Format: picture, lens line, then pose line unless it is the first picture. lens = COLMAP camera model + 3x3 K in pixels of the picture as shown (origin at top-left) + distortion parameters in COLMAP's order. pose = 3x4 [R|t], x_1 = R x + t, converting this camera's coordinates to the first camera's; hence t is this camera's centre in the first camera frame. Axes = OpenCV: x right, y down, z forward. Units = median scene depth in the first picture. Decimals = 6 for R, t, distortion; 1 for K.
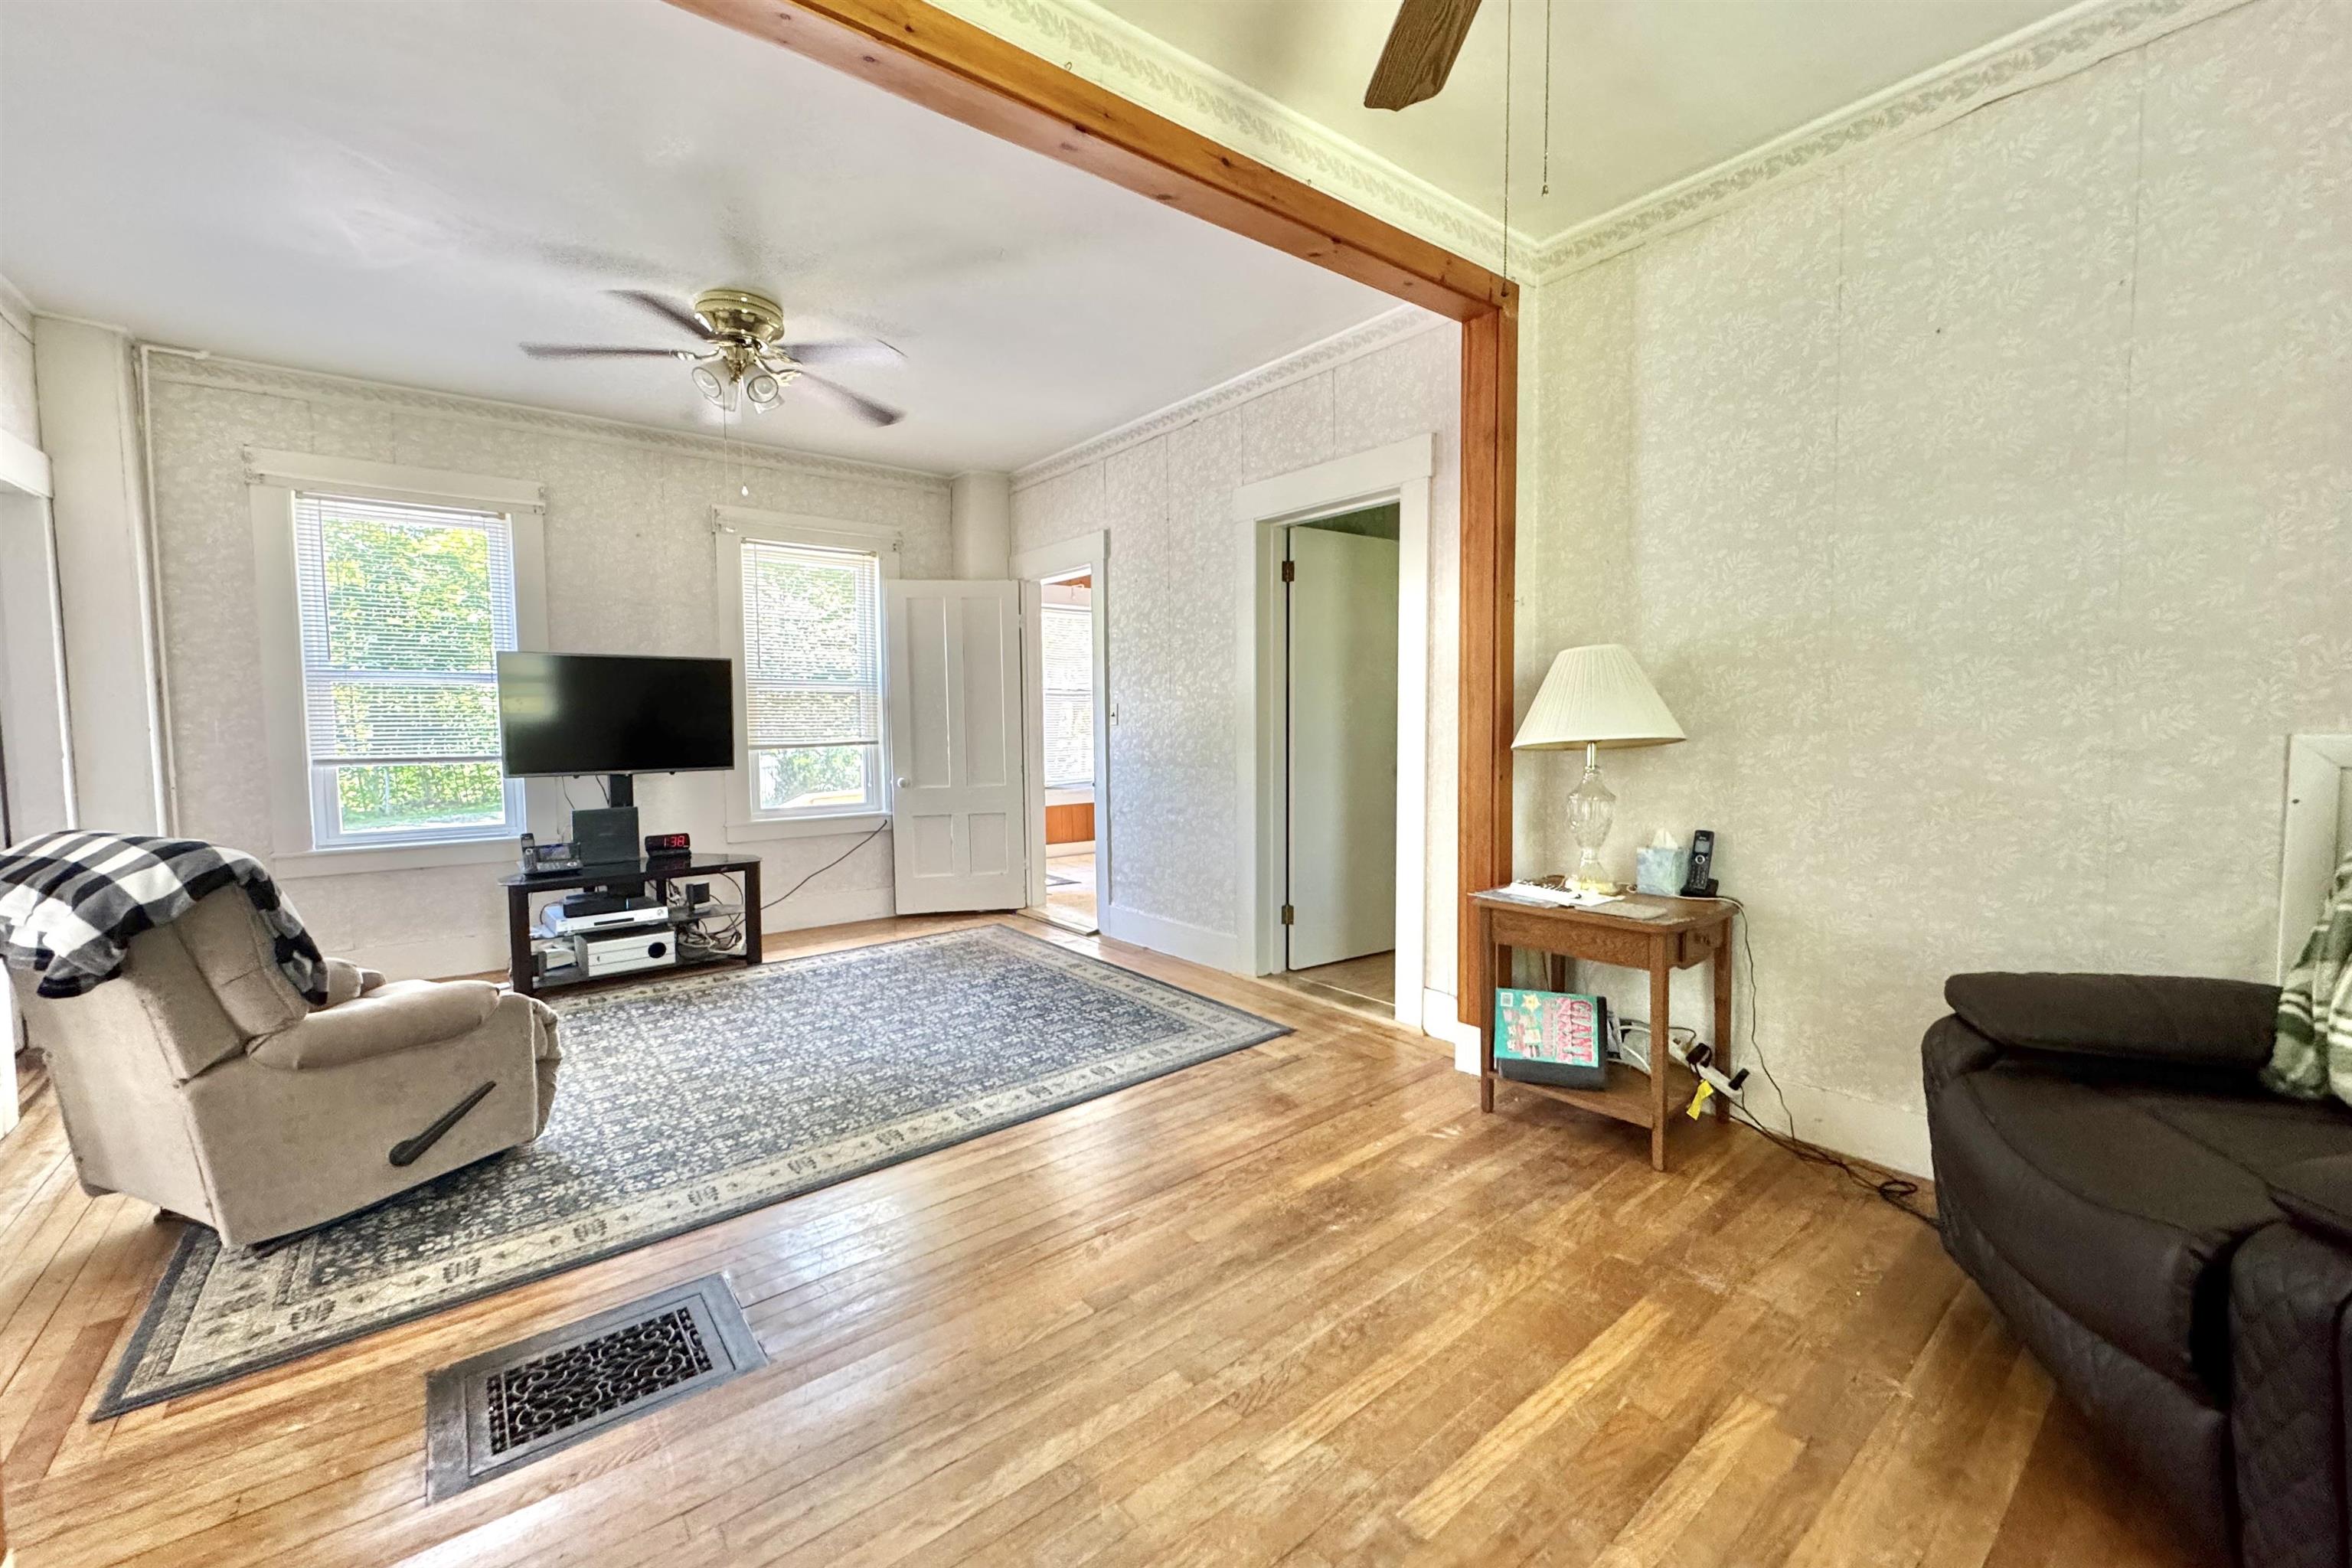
lens RADIAL K [[940.1, 0, 1174.4], [0, 940.1, 779.1], [0, 0, 1]] dist [-0.002985, 0.000506]
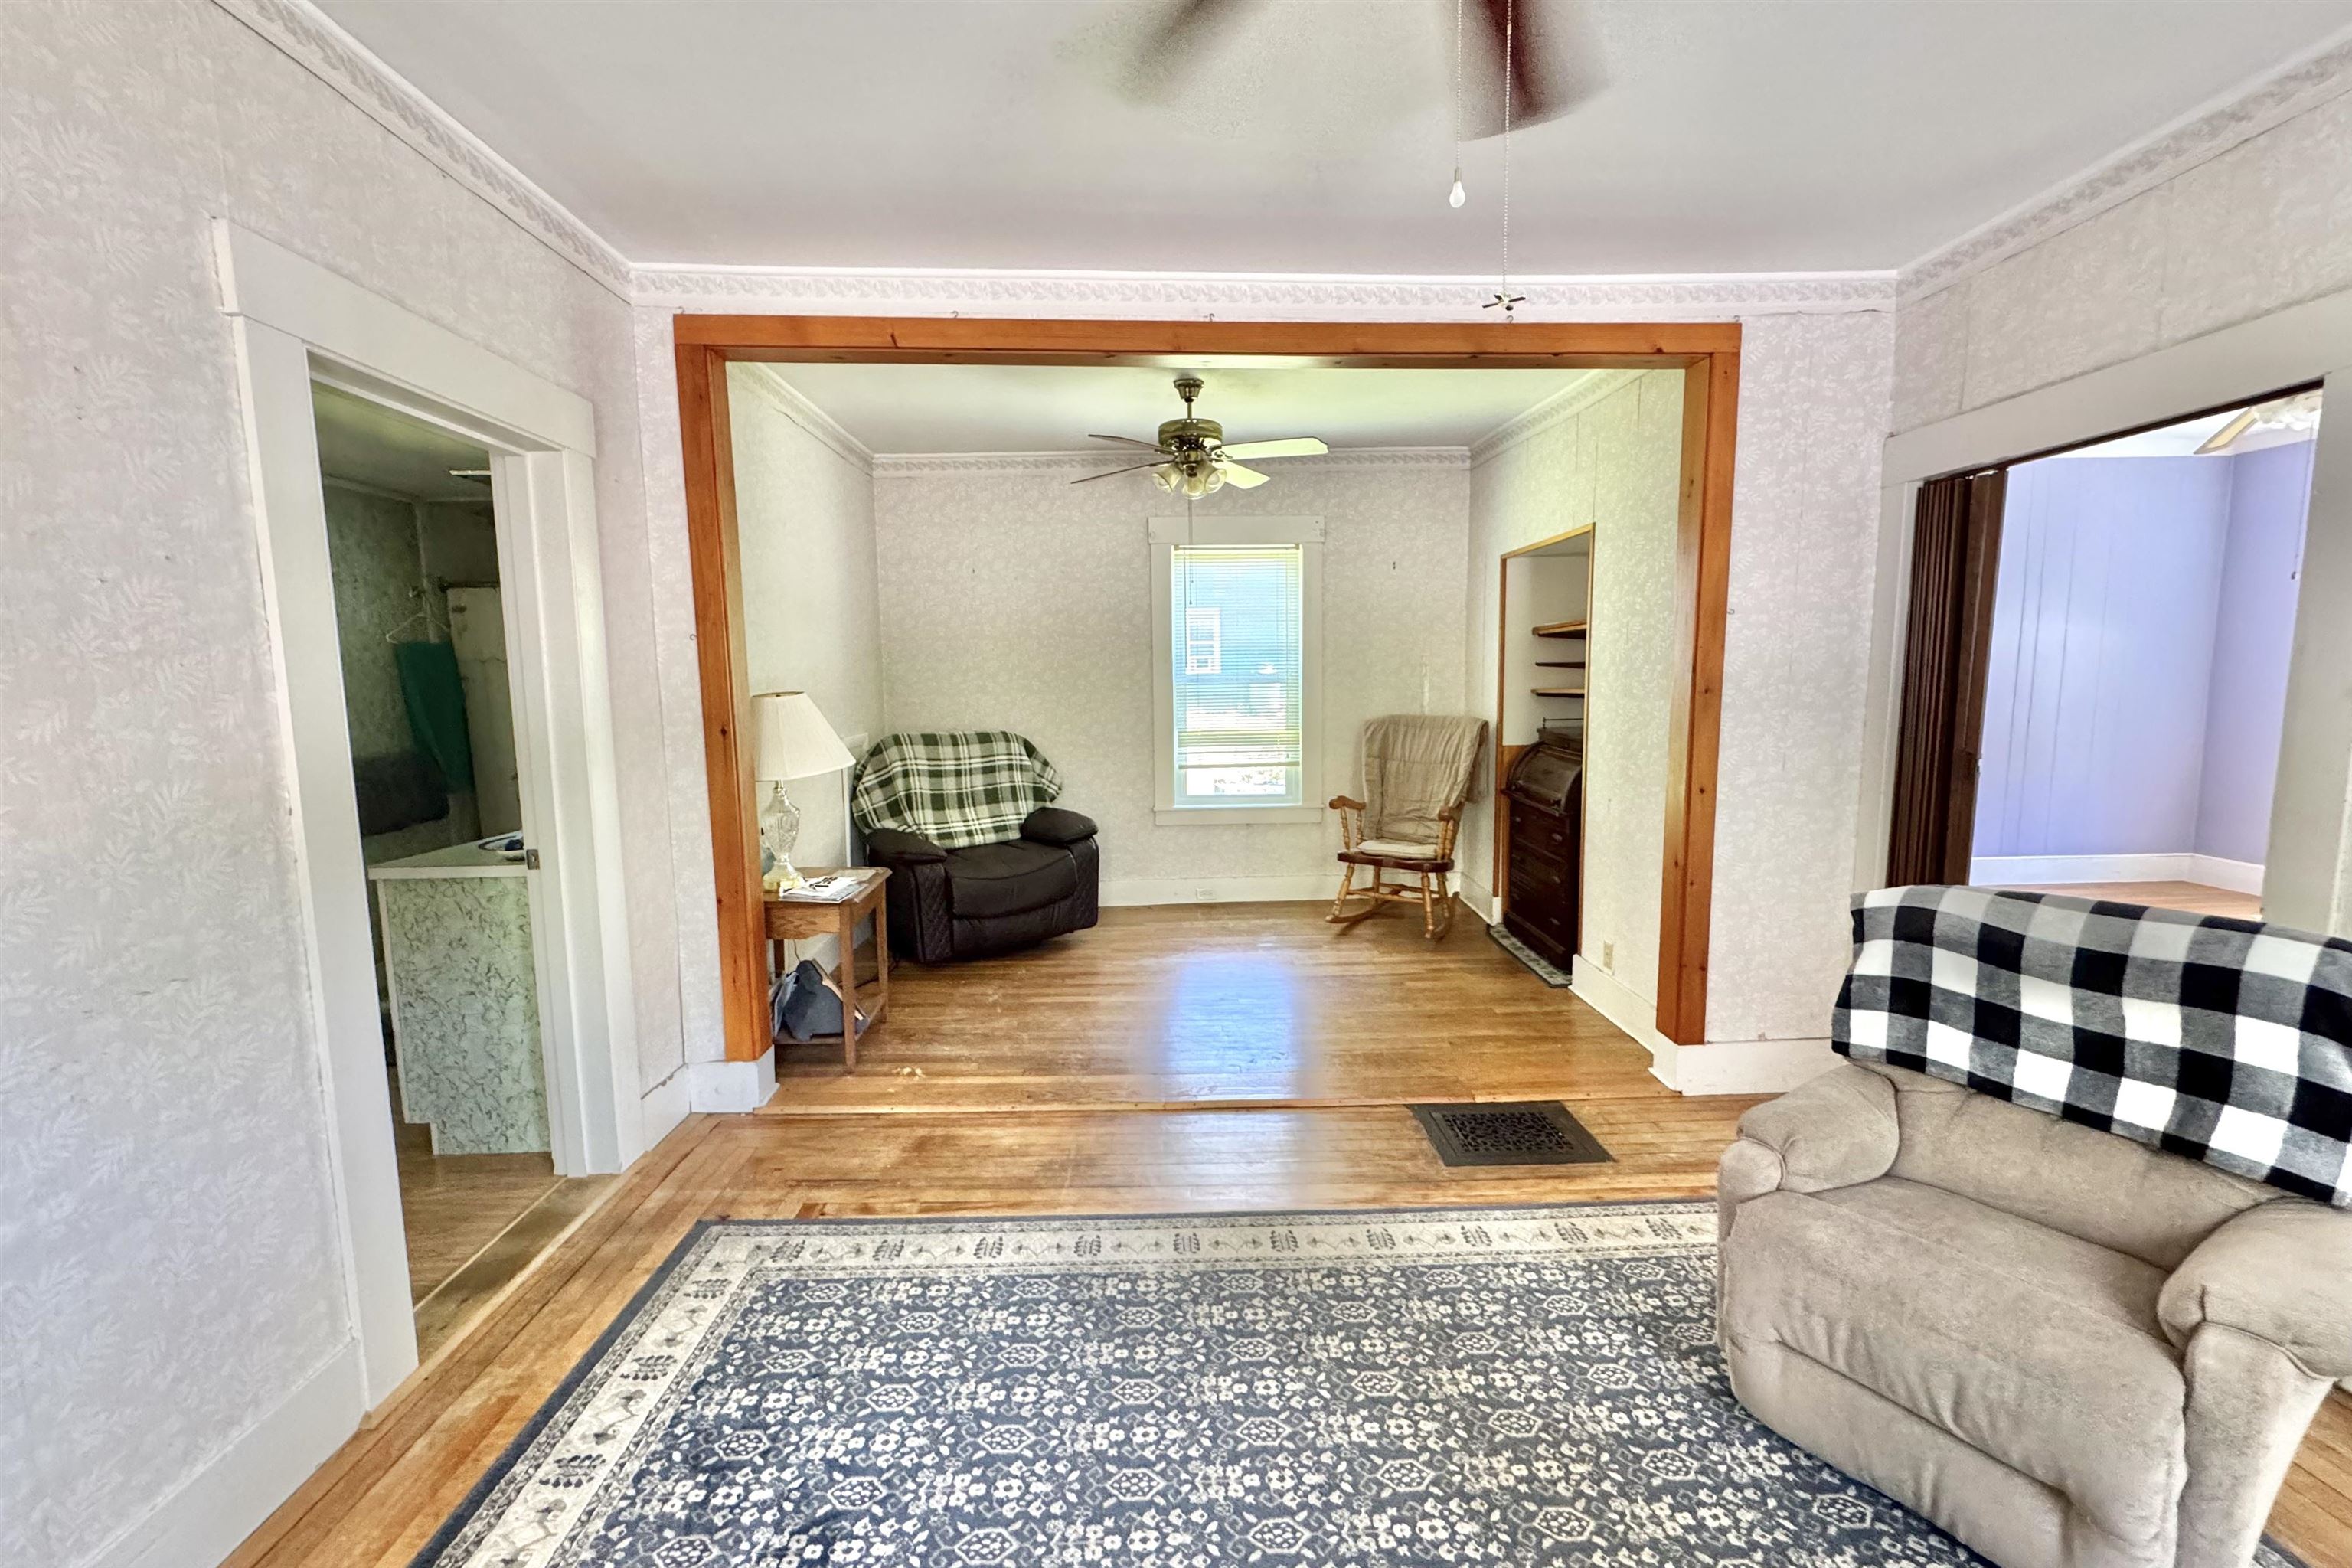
lens RADIAL K [[940.1, 0, 1175.3], [0, 940.1, 780.2], [0, 0, 1]] dist [-0.002985, 0.000506]
pose [[-0.802327, -0.044059, 0.595257, -0.522568], [0.060006, 0.986266, 0.153882, -0.133598], [-0.593861, 0.159183, -0.788663, 1.214060]]
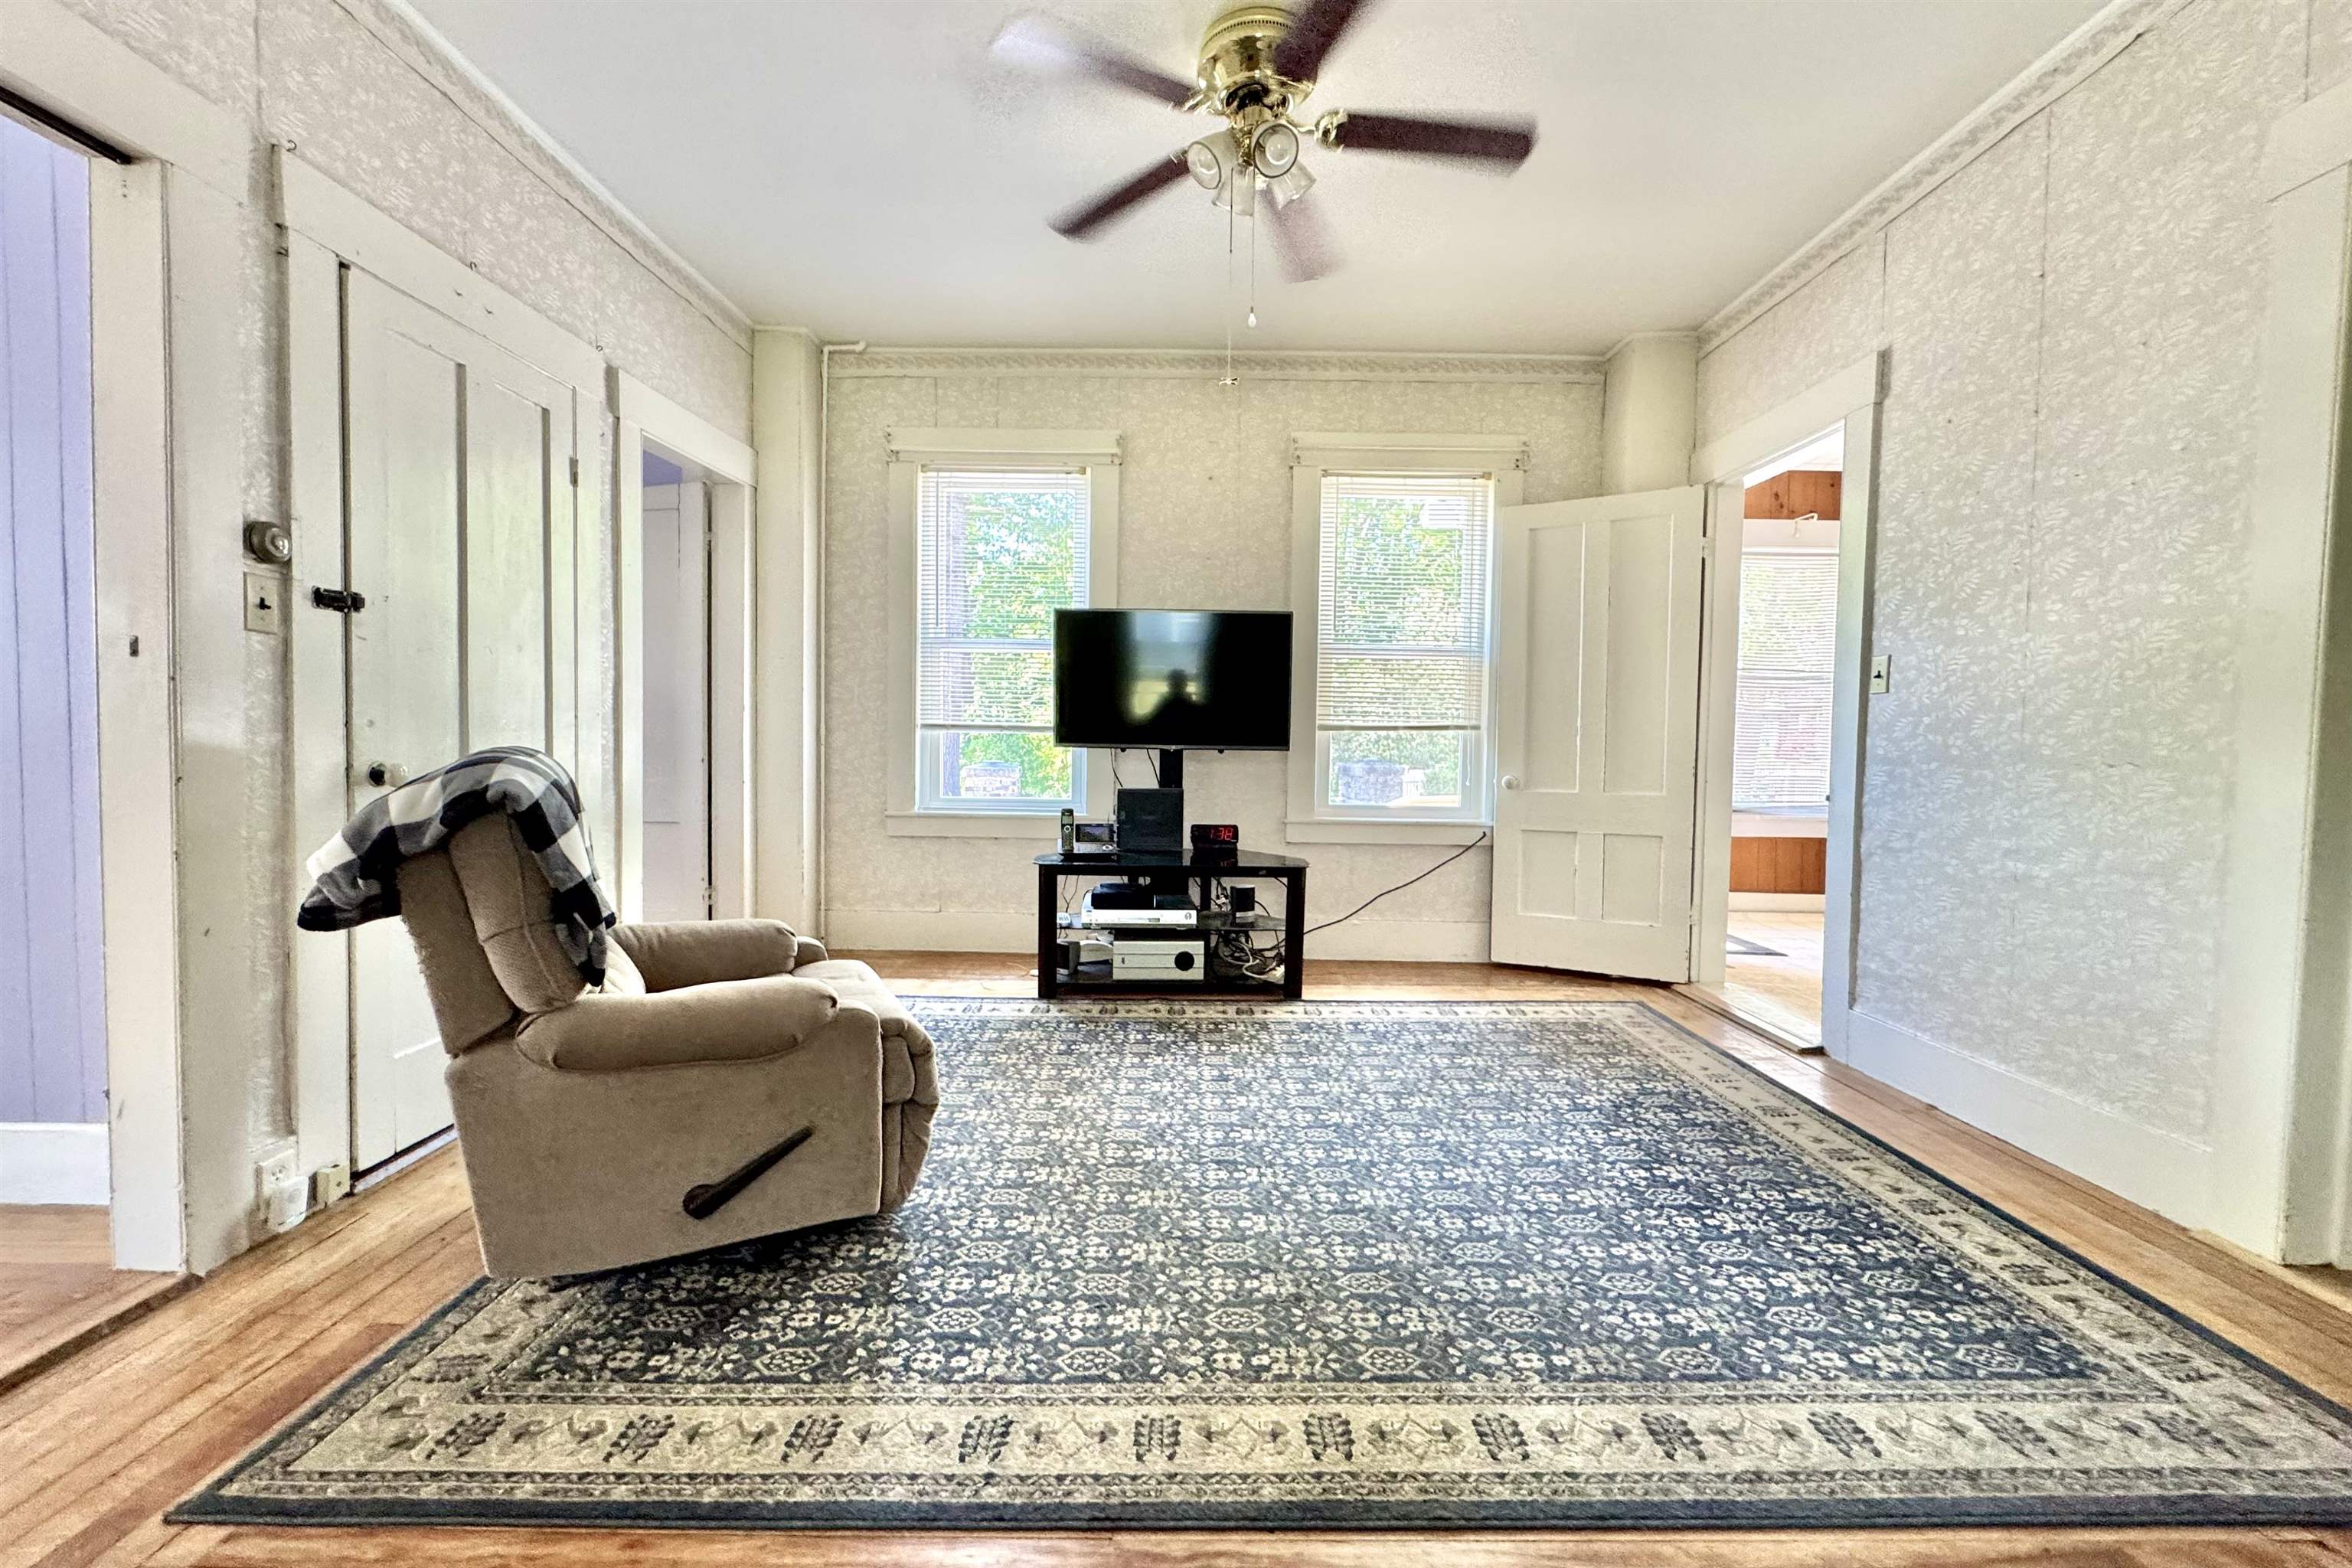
lens RADIAL K [[940.1, 0, 1174.8], [0, 940.1, 779.5], [0, 0, 1]] dist [-0.002985, 0.000506]
pose [[0.778613, 0.045746, -0.625835, -0.050888], [-0.061095, 0.998127, -0.003050, 0.028665], [0.624524, 0.040610, 0.779949, 0.393713]]
